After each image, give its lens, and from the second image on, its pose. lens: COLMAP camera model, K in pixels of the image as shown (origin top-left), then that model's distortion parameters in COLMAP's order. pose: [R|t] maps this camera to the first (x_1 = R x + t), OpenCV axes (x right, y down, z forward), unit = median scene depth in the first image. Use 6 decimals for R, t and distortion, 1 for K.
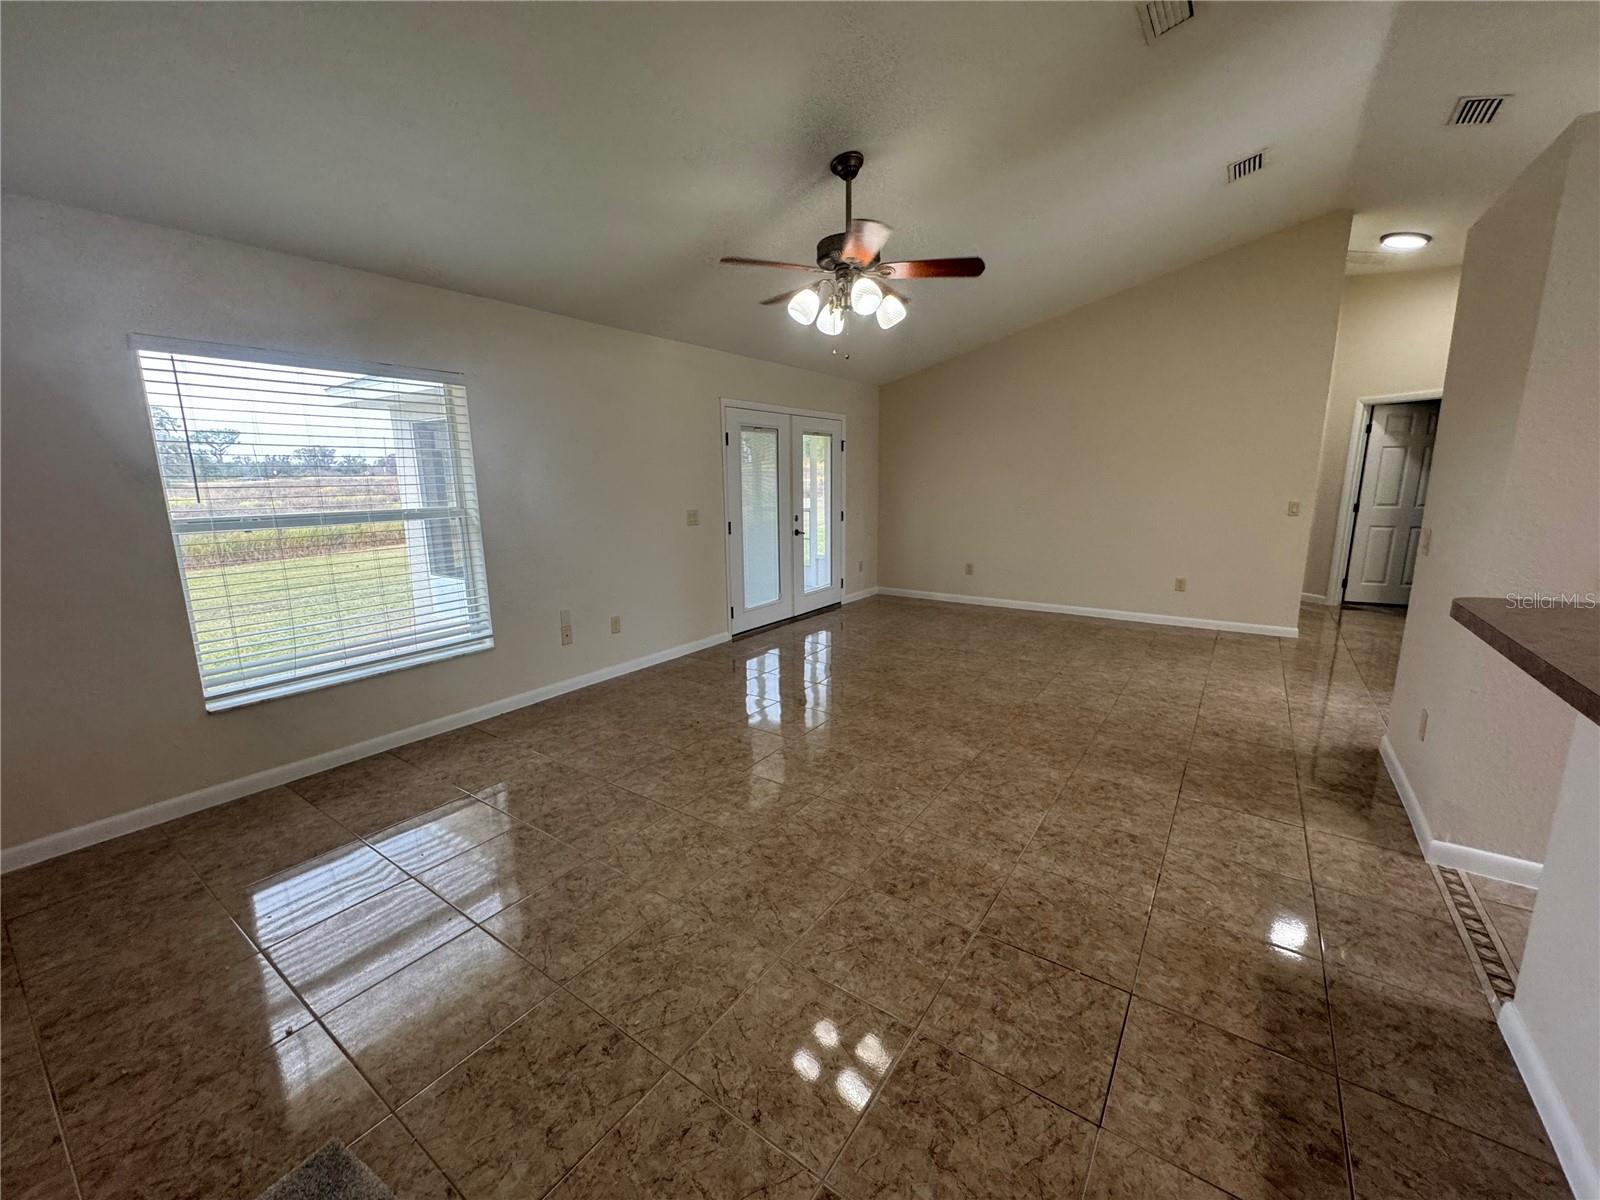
lens RADIAL K [[633.5, 0, 799.3], [0, 633.5, 600.4], [0, 0, 1]] dist [-0.000289, -0.000296]
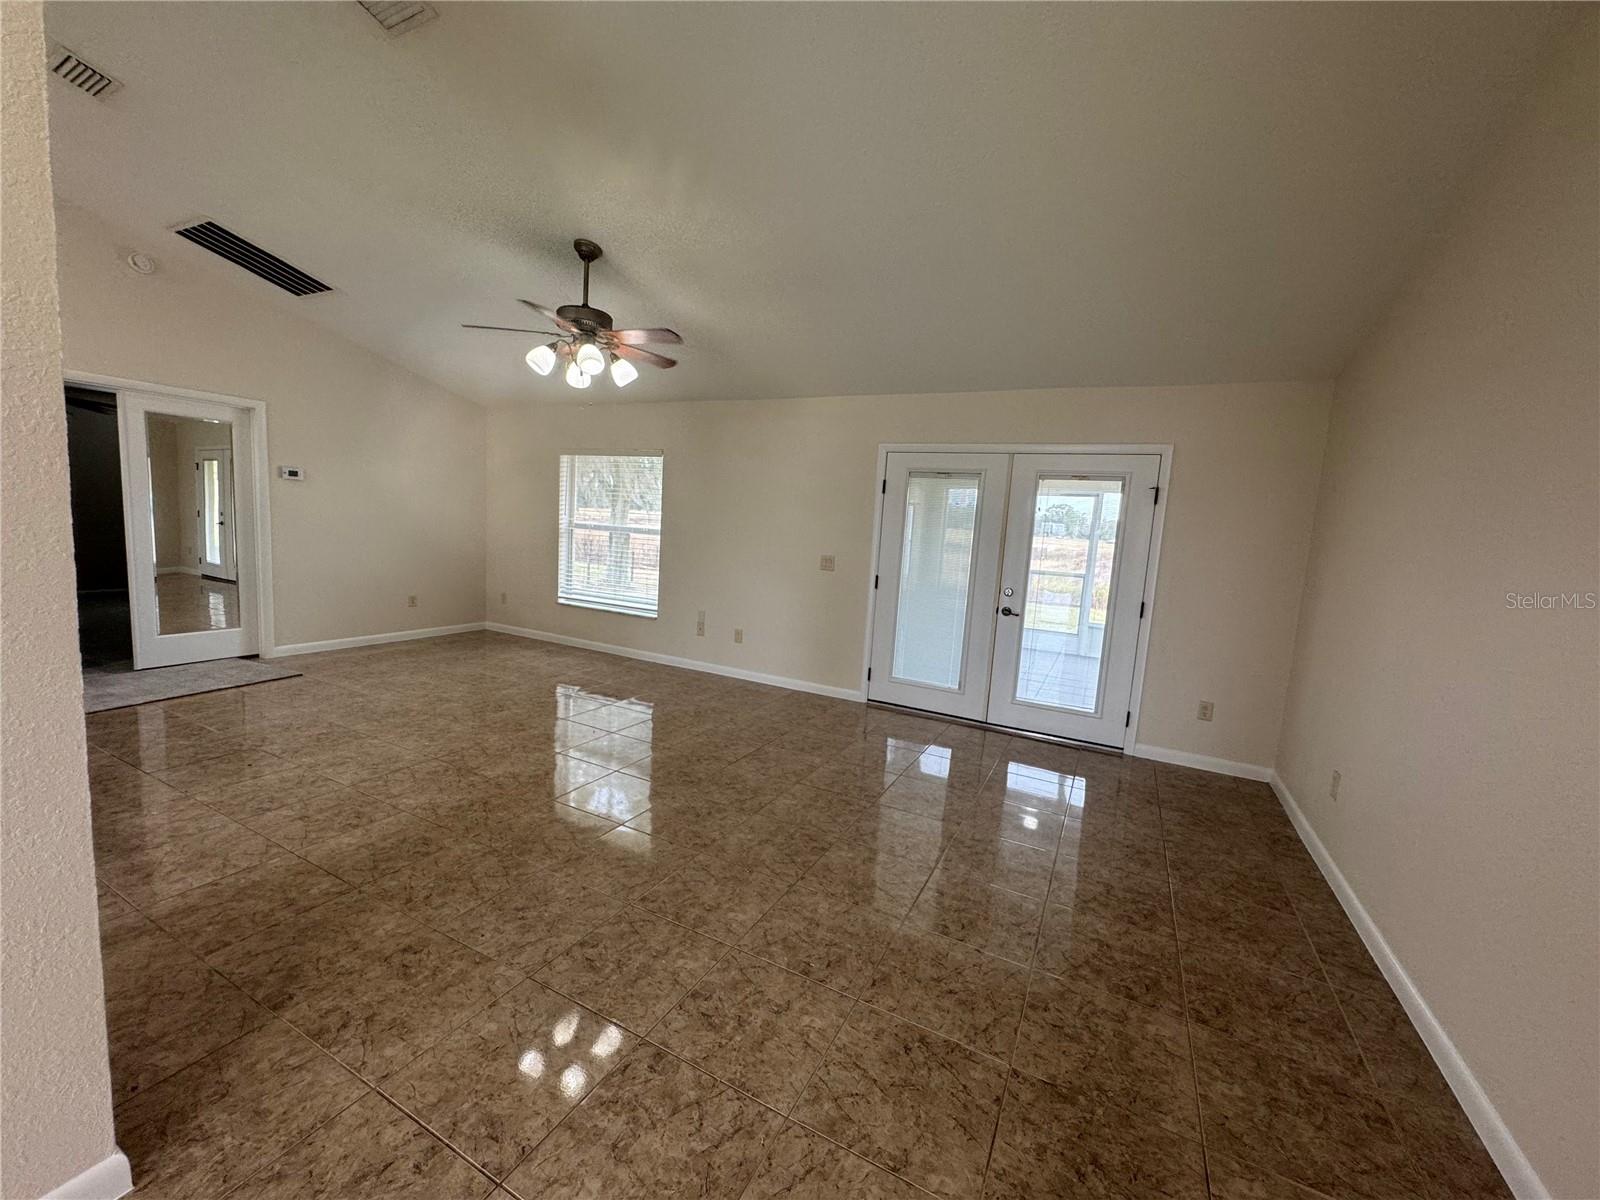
lens RADIAL K [[633.5, 0, 792.3], [0, 633.5, 596.4], [0, 0, 1]] dist [-0.000289, -0.000296]
pose [[0.139070, 0.132999, -0.981311, 0.925923], [-0.254120, 0.962551, 0.094443, -0.178847], [0.957122, 0.236236, 0.167659, 0.877691]]
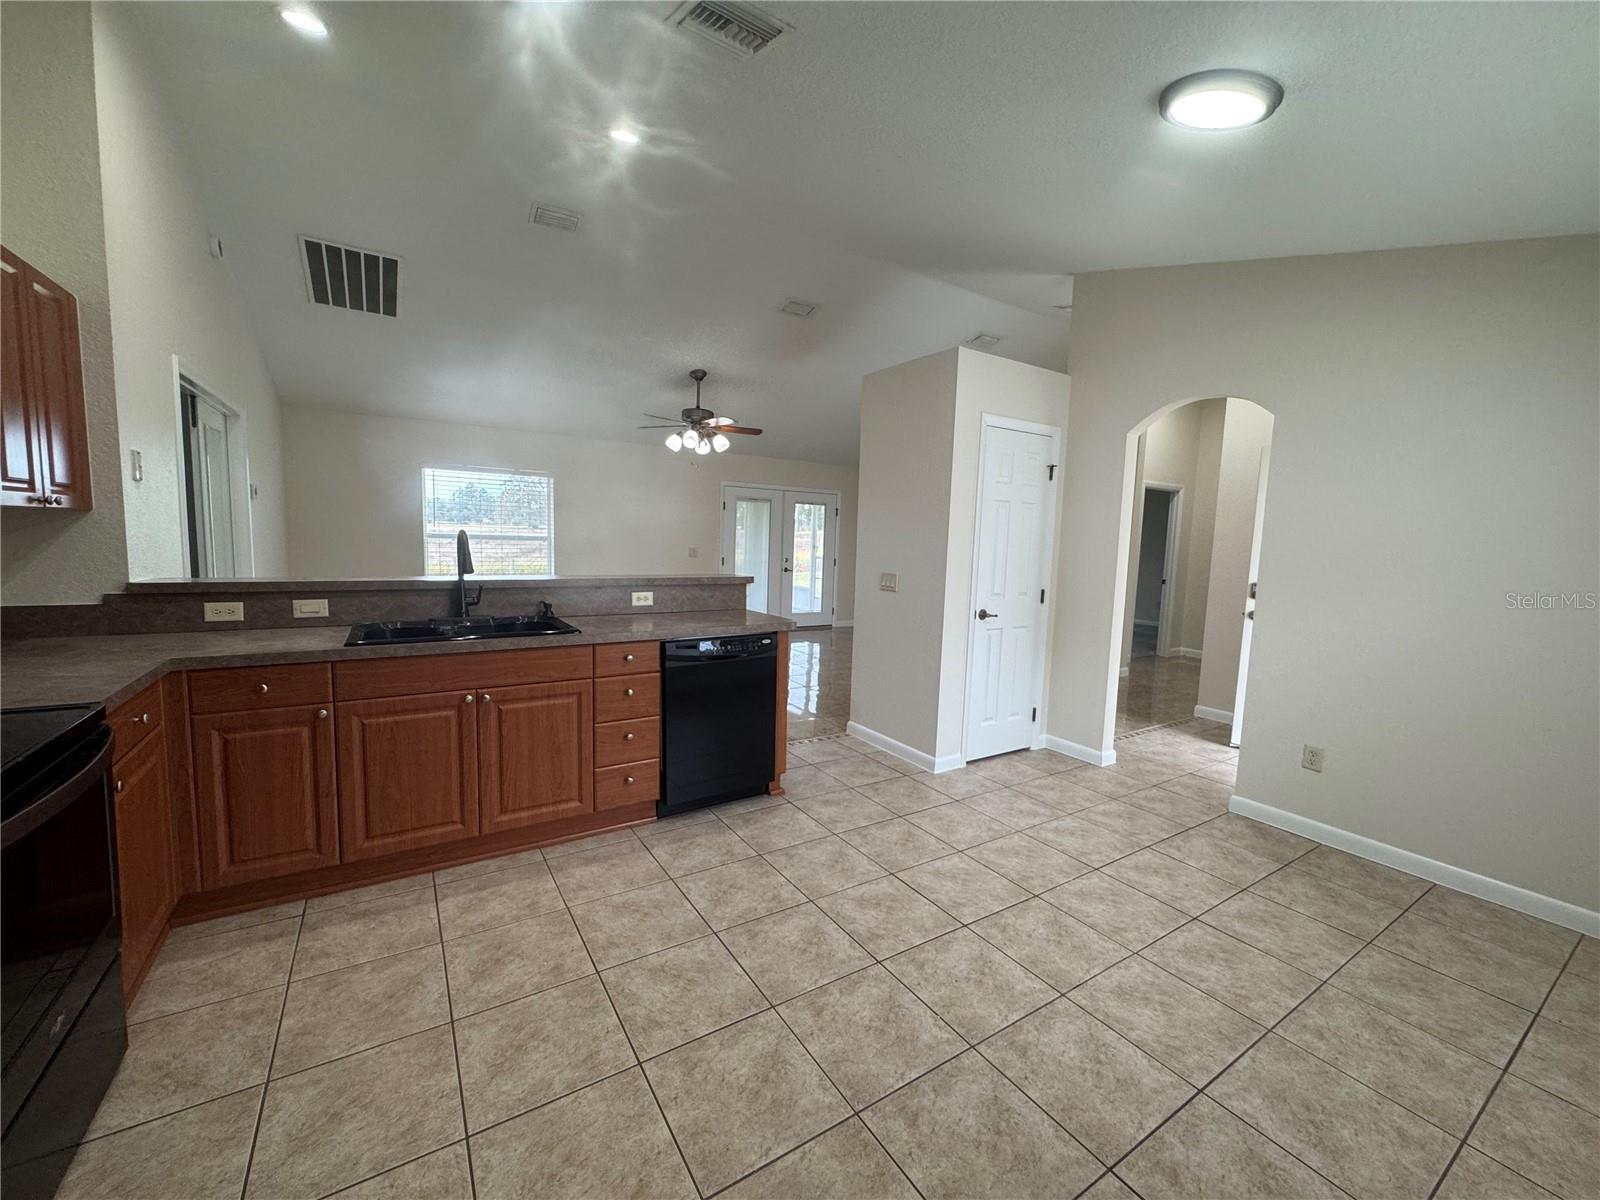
lens RADIAL K [[633.5, 0, 796.9], [0, 633.5, 593.5], [0, 0, 1]] dist [-0.000289, -0.000296]
pose [[0.923043, 0.076640, -0.376986, 0.782693], [-0.115967, 0.989803, -0.082719, 0.087039], [0.366802, 0.120071, 0.922518, -0.441025]]
